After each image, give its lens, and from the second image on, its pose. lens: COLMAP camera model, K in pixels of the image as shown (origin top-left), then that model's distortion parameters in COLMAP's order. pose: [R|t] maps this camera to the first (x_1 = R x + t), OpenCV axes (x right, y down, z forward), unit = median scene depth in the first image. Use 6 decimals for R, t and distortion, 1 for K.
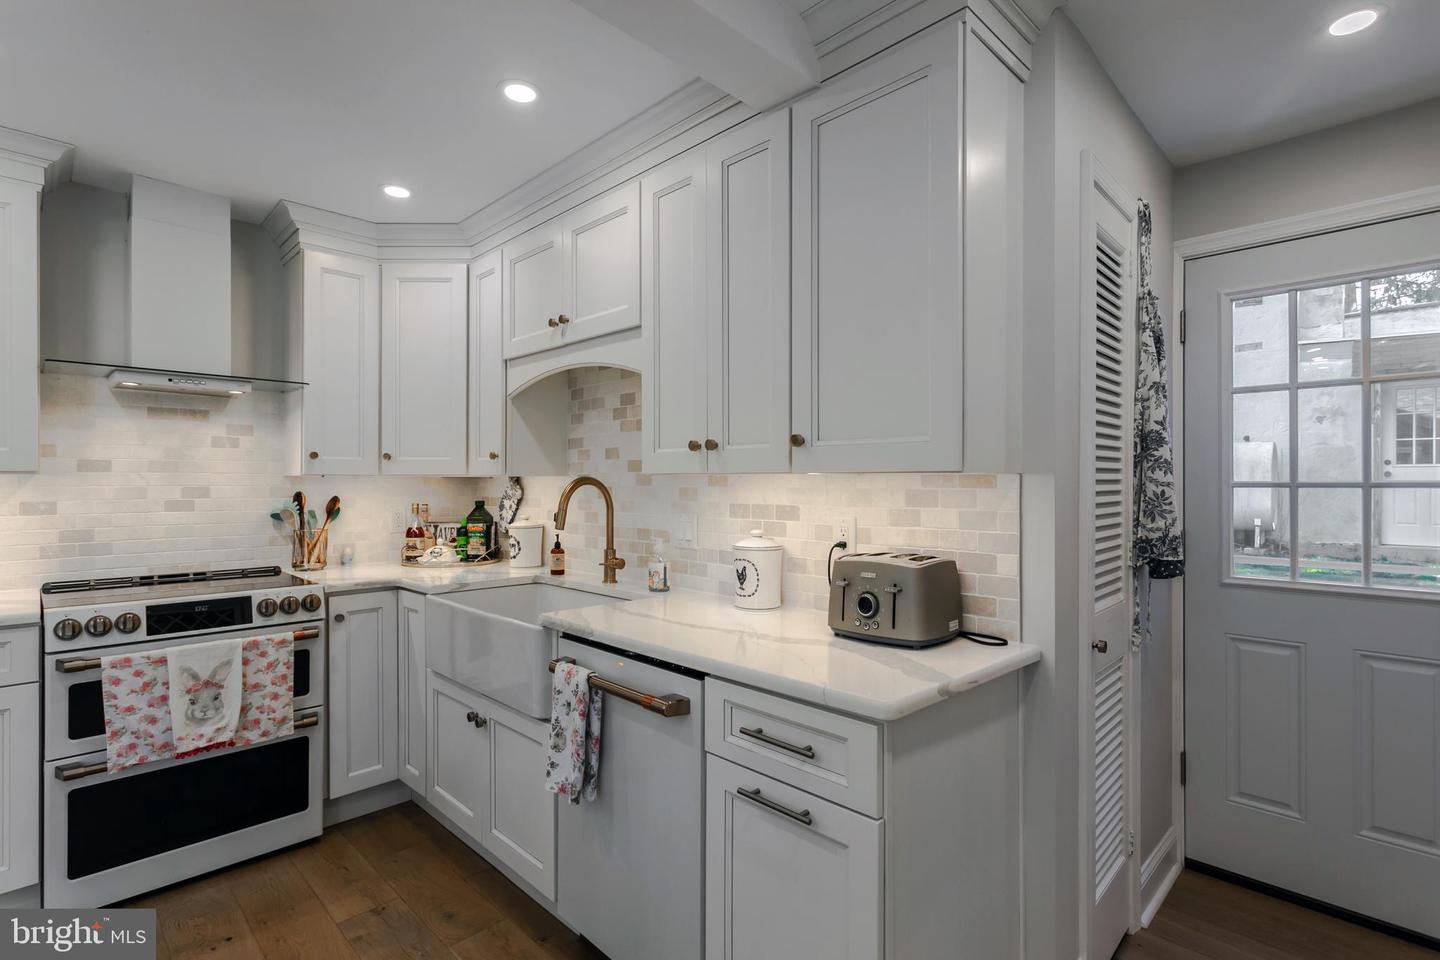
lens RADIAL K [[681.7, 0, 708.2], [0, 681.7, 480.5], [0, 0, 1]] dist [0.001181, 0.000914]
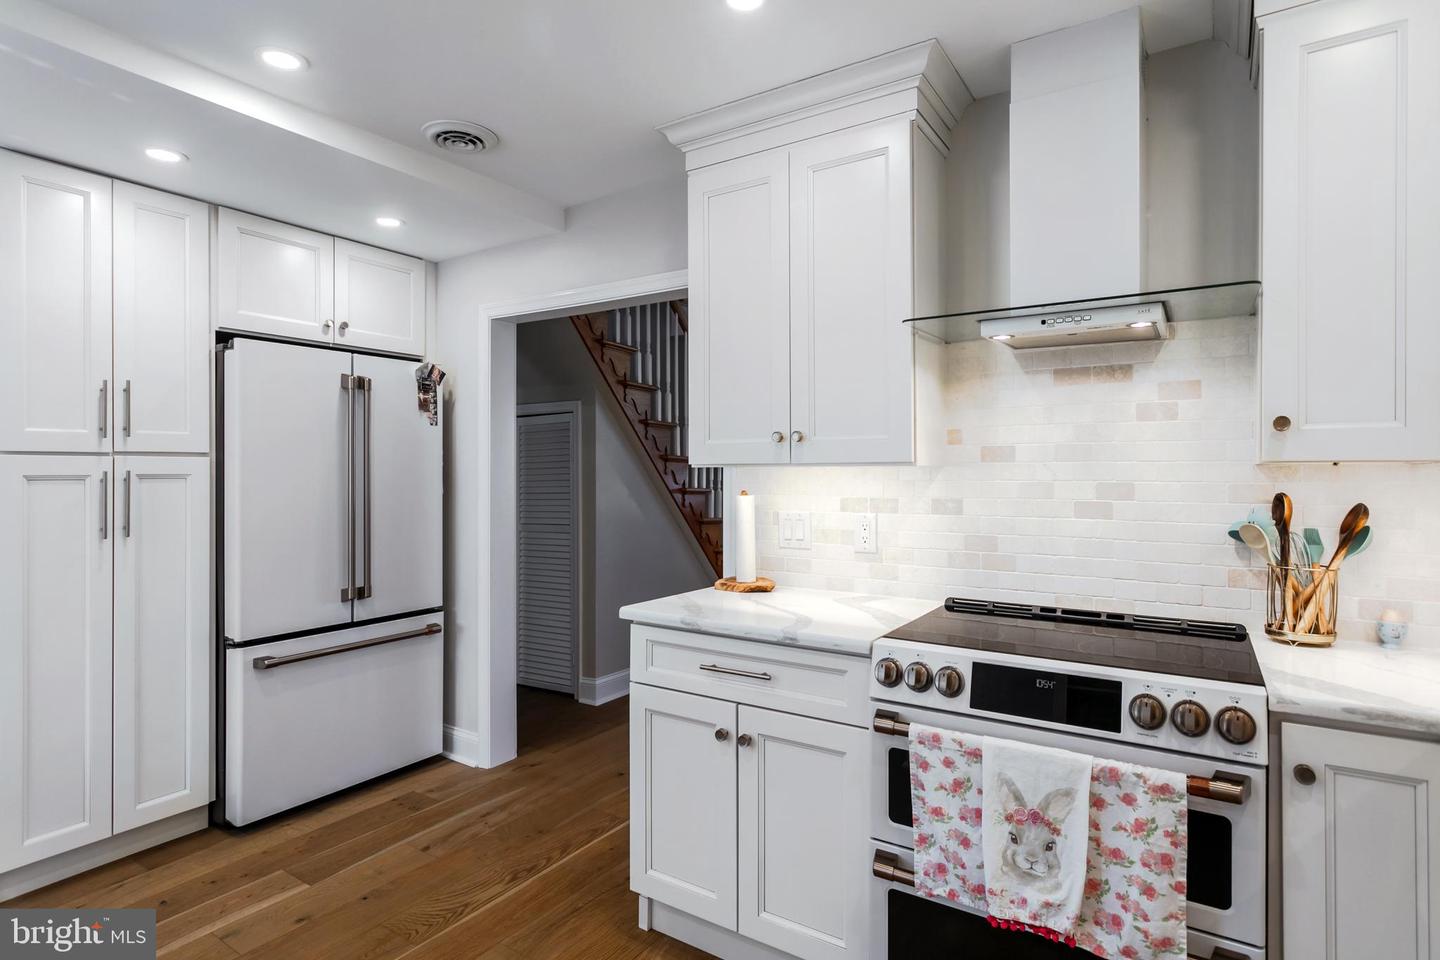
lens RADIAL K [[750.7, 0, 733.8], [0, 750.7, 471.1], [0, 0, 1]] dist [-0.001804, 0.001078]
pose [[0.221020, -0.001828, -0.975267, -0.146560], [0.002222, 0.999997, -0.001371, -0.001952], [0.975267, -0.001864, 0.221024, 0.563184]]
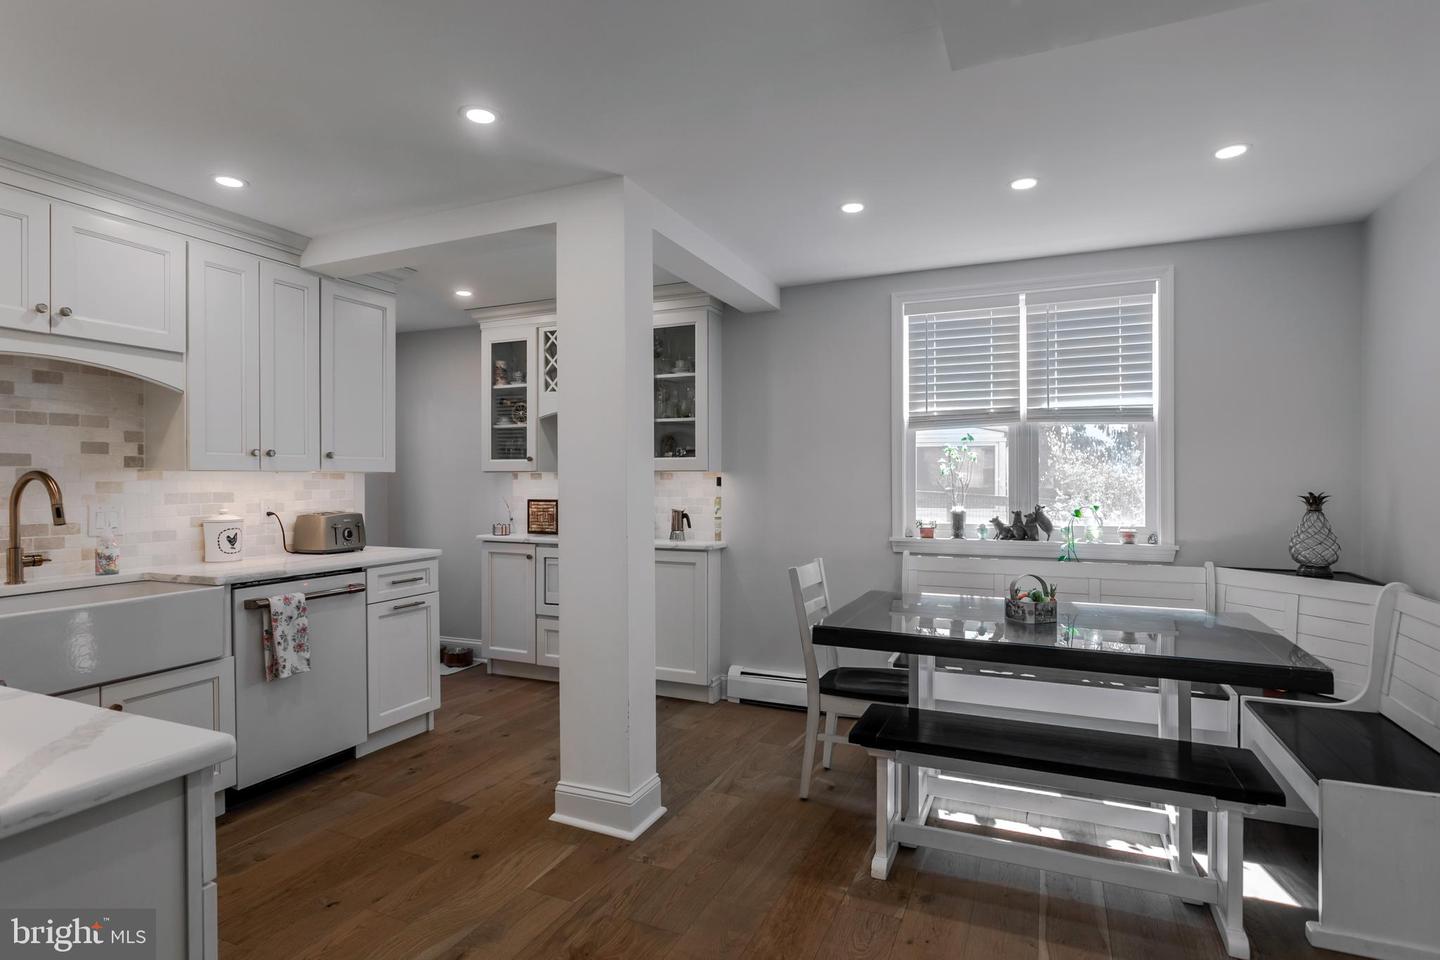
lens RADIAL K [[743.2, 0, 720.0], [0, 743.2, 480.0], [0, 0, 1]] dist [-0.002316, 0.000180]
pose [[-0.369605, 0.000247, 0.929189, -1.603670], [0.003513, 0.999993, 0.001131, 0.010460], [-0.929182, 0.003682, -0.369603, 0.531031]]
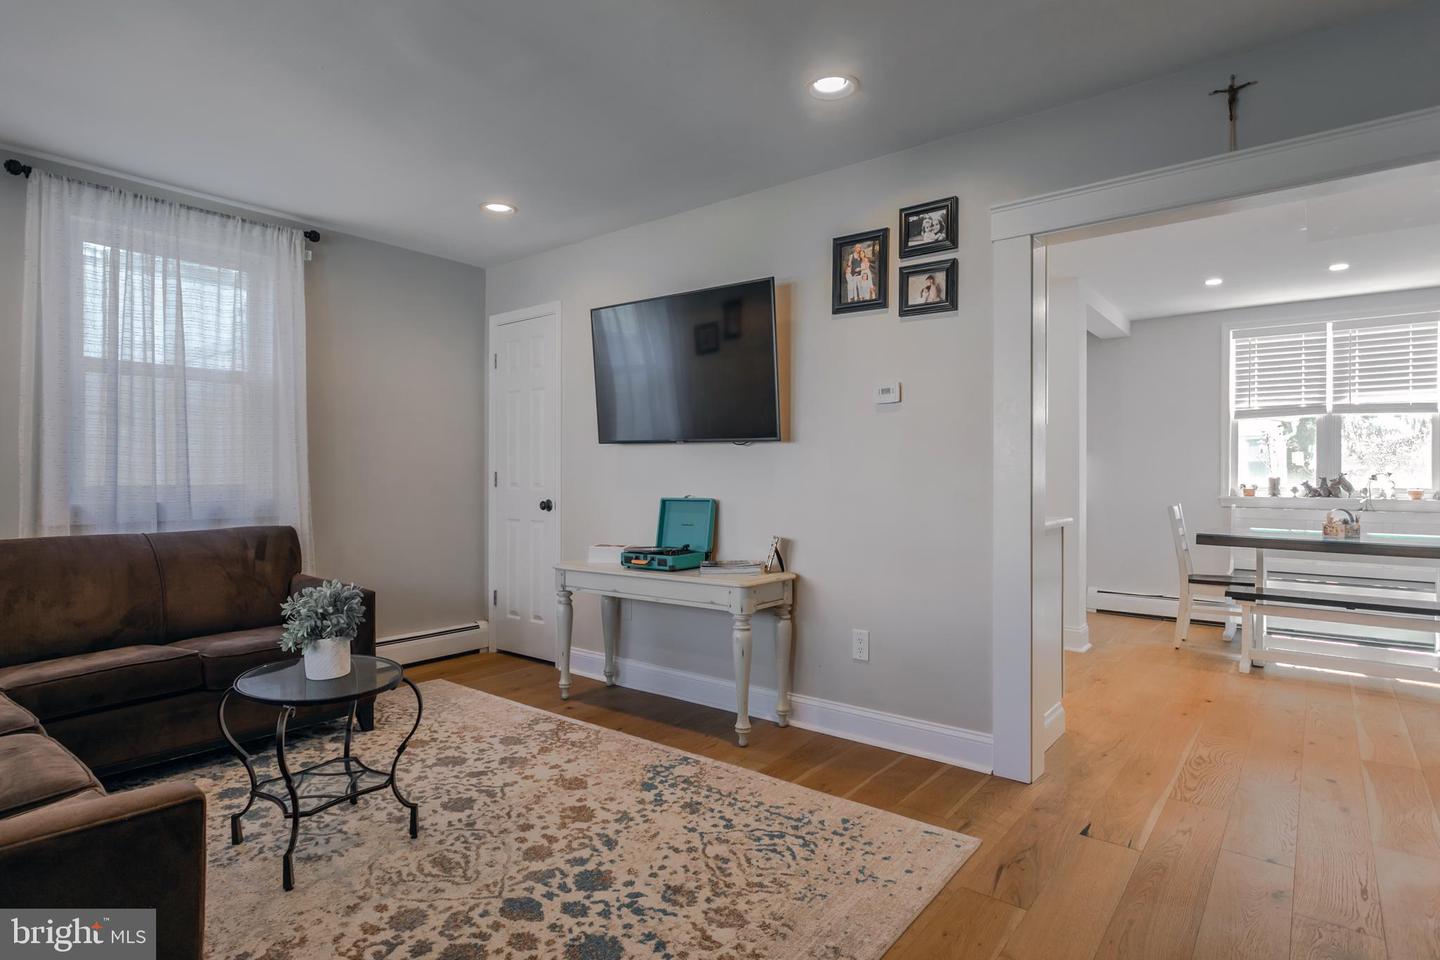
lens RADIAL K [[783.5, 0, 720.0], [0, 783.5, 480.0], [0, 0, 1]] dist [-0.003725, 0.000125]
pose [[-0.137560, -0.006629, 0.990471, -2.442095], [-0.001999, 0.999977, 0.006415, 0.078777], [-0.990491, -0.001097, -0.137570, 1.476042]]
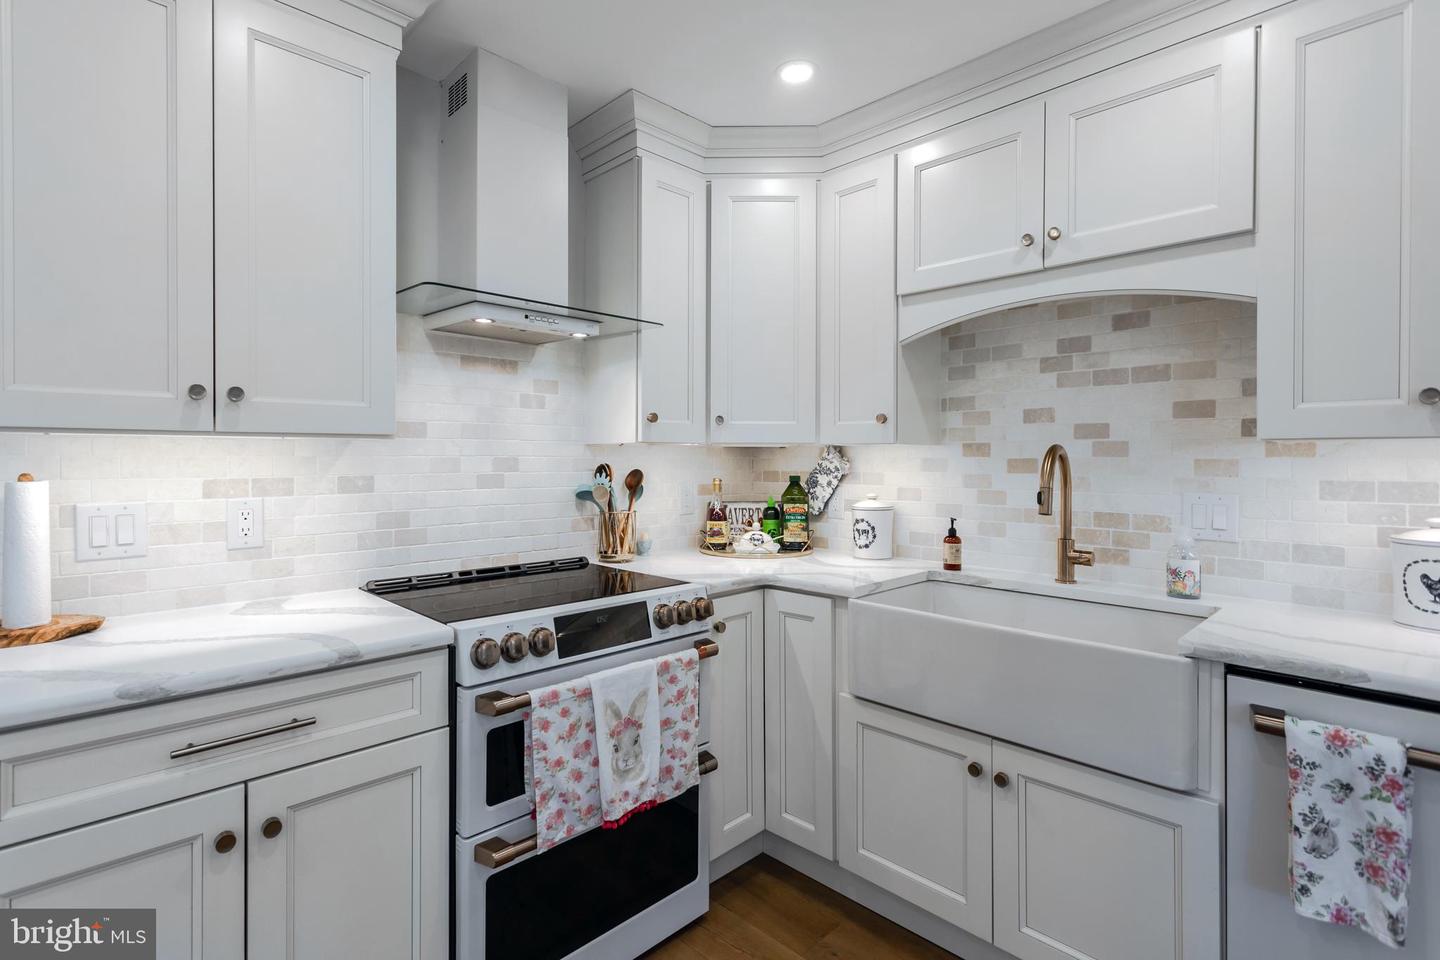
lens RADIAL K [[683.9, 0, 686.7], [0, 683.9, 459.4], [0, 0, 1]] dist [0.000747, 0.000495]
pose [[0.999773, 0.001735, -0.021234, -0.613610], [-0.001638, 0.999988, 0.004563, 0.008927], [0.021241, -0.004527, 0.999764, 0.246445]]
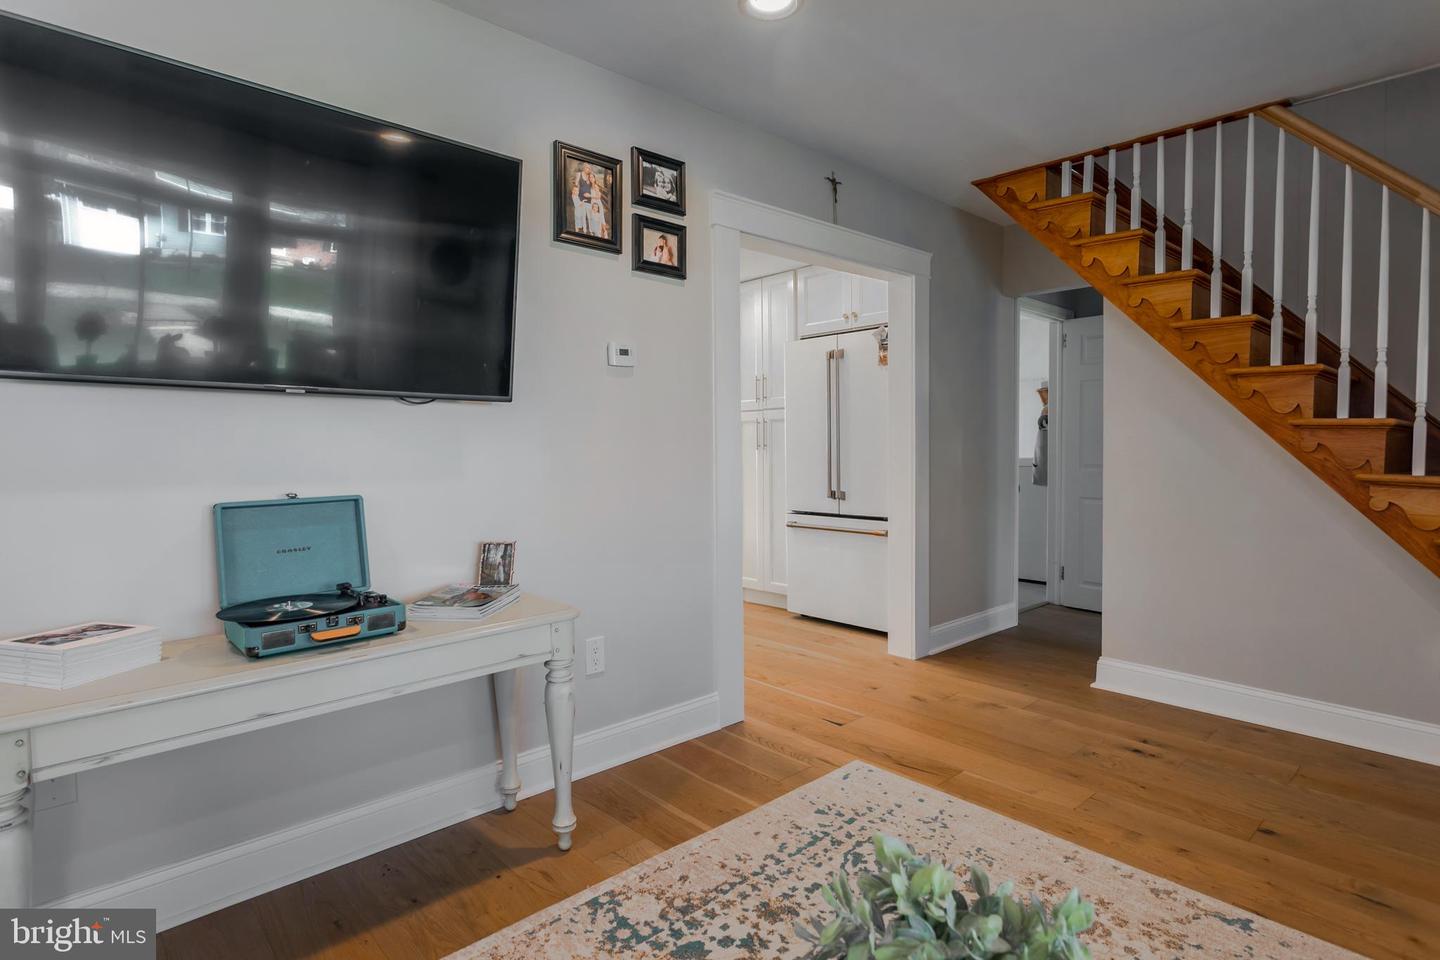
lens RADIAL K [[718.7, 0, 715.5], [0, 718.7, 468.2], [0, 0, 1]] dist [-0.002989, 0.000249]
pose [[-0.999428, 0.008210, 0.032794, -1.297486], [0.009289, 0.999416, 0.032888, 0.072777], [-0.032504, 0.033174, -0.998921, 2.085375]]
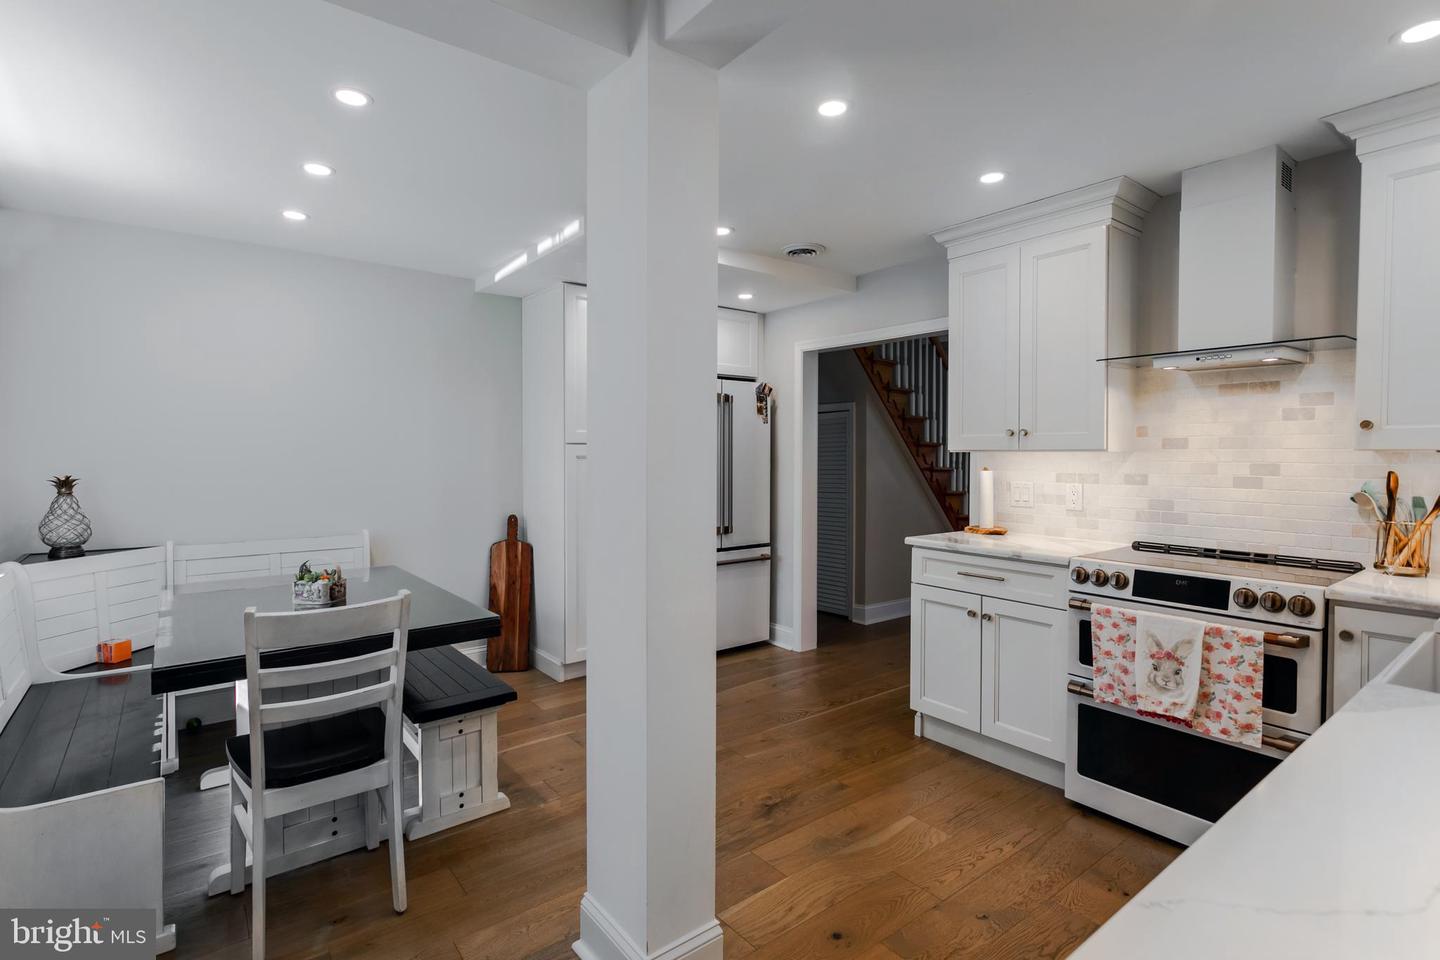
lens RADIAL K [[699.6, 0, 716.0], [0, 699.6, 468.0], [0, 0, 1]] dist [0.008413, 0.001169]
pose [[-0.118892, 0.019608, -0.992714, 0.363988], [-0.000393, 0.999804, 0.019795, -0.004109], [0.992907, 0.002744, -0.118861, 0.420707]]
